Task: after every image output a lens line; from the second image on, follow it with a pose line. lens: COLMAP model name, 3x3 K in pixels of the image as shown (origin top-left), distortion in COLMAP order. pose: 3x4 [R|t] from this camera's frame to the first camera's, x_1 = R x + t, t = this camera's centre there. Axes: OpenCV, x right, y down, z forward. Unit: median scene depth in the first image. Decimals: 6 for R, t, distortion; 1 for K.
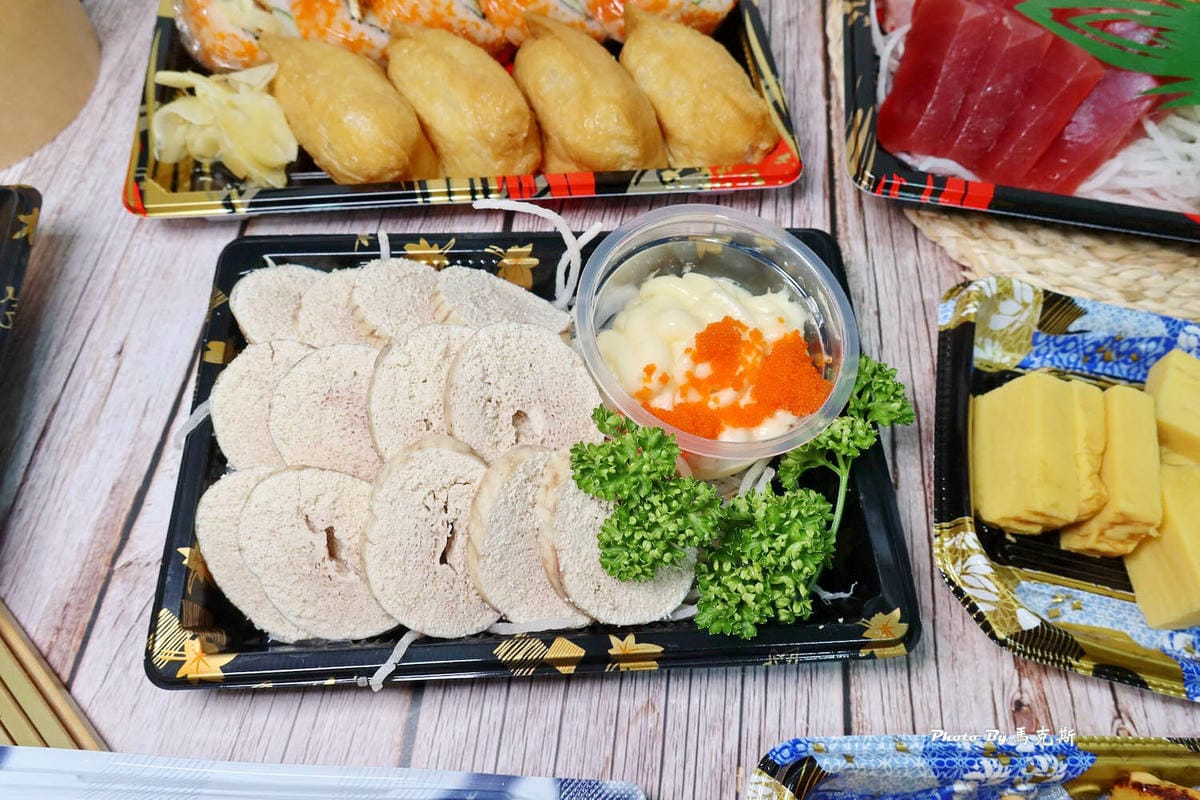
lens RADIAL K [[813.9, 0, 600.3], [0, 813.9, 403.6], [0, 0, 1]] dist [-0.021380, 0.006279]
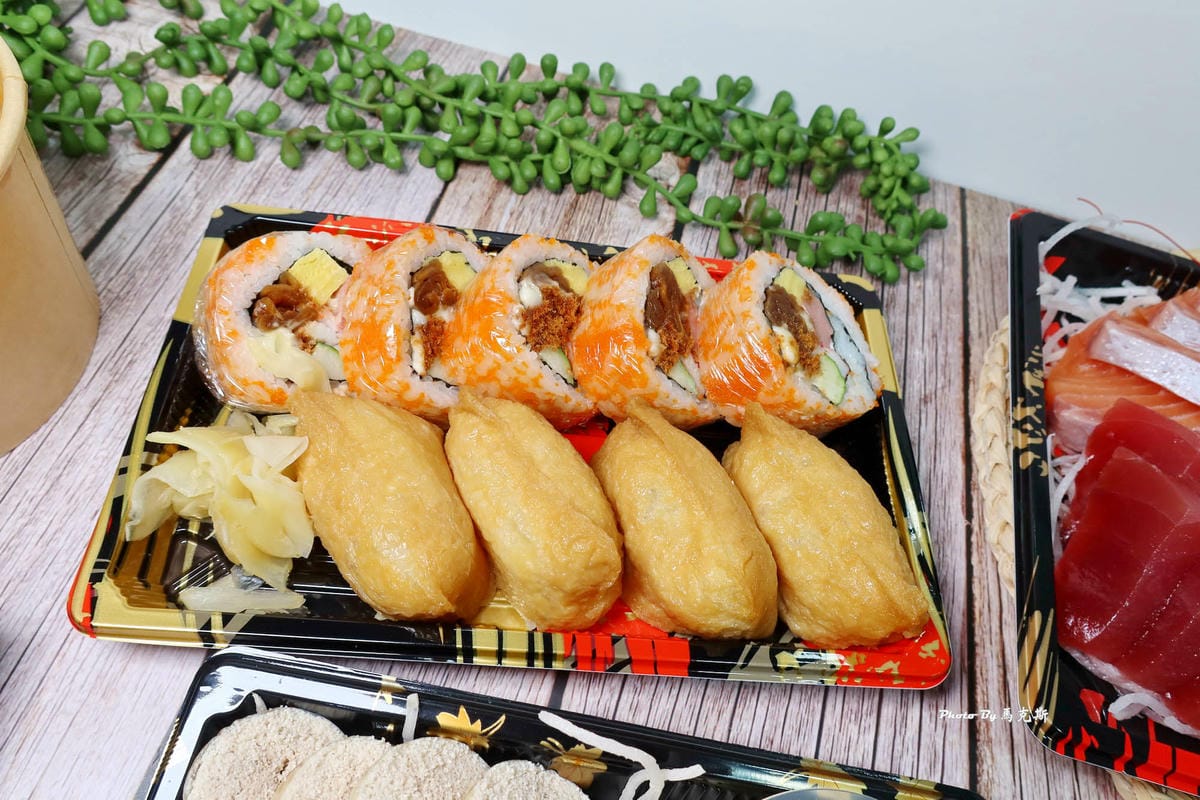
lens RADIAL K [[813.9, 0, 607.7], [0, 813.9, 411.1], [0, 0, 1]] dist [-0.021380, 0.006279]
pose [[0.987294, 0.158633, 0.009303, -0.123577], [-0.156818, 0.982111, -0.104238, -0.397404], [-0.025672, 0.101455, 0.994509, 0.212070]]
